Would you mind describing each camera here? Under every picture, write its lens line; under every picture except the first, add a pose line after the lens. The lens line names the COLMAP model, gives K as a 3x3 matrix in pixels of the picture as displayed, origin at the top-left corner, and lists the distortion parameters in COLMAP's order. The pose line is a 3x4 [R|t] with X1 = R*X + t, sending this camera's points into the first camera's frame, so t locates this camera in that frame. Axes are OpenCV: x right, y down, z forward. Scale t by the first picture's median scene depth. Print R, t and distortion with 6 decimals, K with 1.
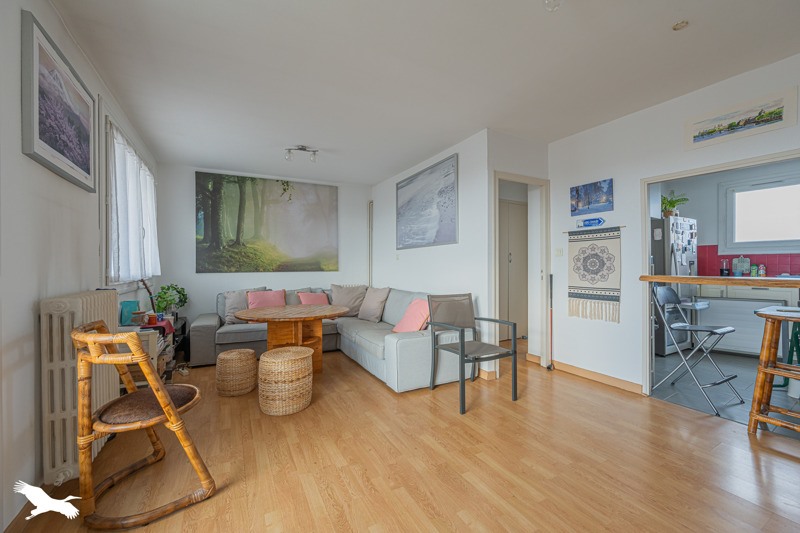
lens RADIAL K [[316.5, 0, 398.1], [0, 316.5, 266.7], [0, 0, 1]] dist [-0.000901, -0.000056]
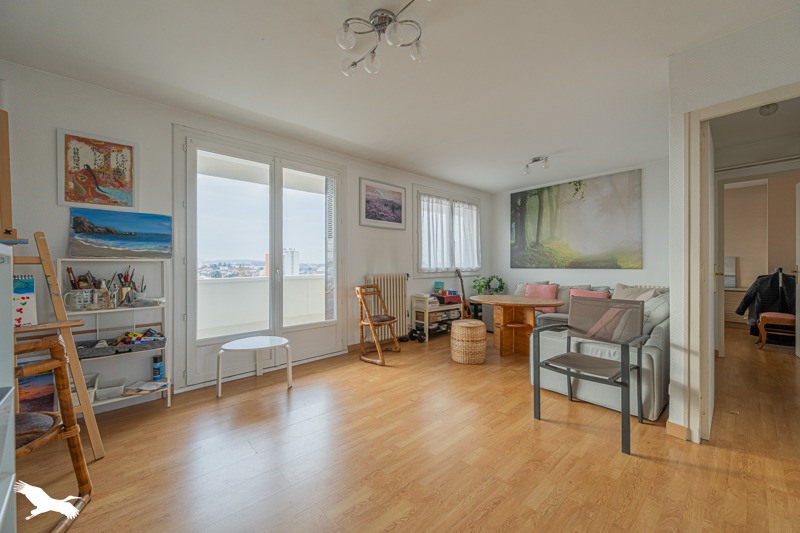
lens RADIAL K [[316.5, 0, 398.1], [0, 316.5, 266.7], [0, 0, 1]] dist [-0.000901, -0.000056]
pose [[0.231575, 0.012102, -0.972742, 0.578513], [-0.001961, 0.999926, 0.011973, -0.001505], [0.972815, -0.000865, 0.231581, 0.210043]]
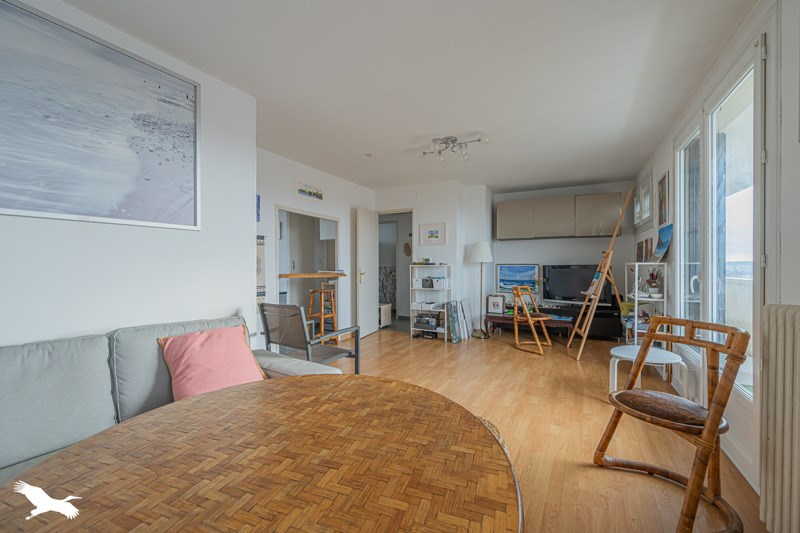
lens RADIAL K [[316.5, 0, 398.1], [0, 316.5, 266.7], [0, 0, 1]] dist [-0.000901, -0.000056]
pose [[-0.507573, 0.002286, 0.861606, -0.440491], [0.006207, 0.999980, 0.001003, -0.002205], [-0.861586, 0.005857, -0.507577, 0.798629]]
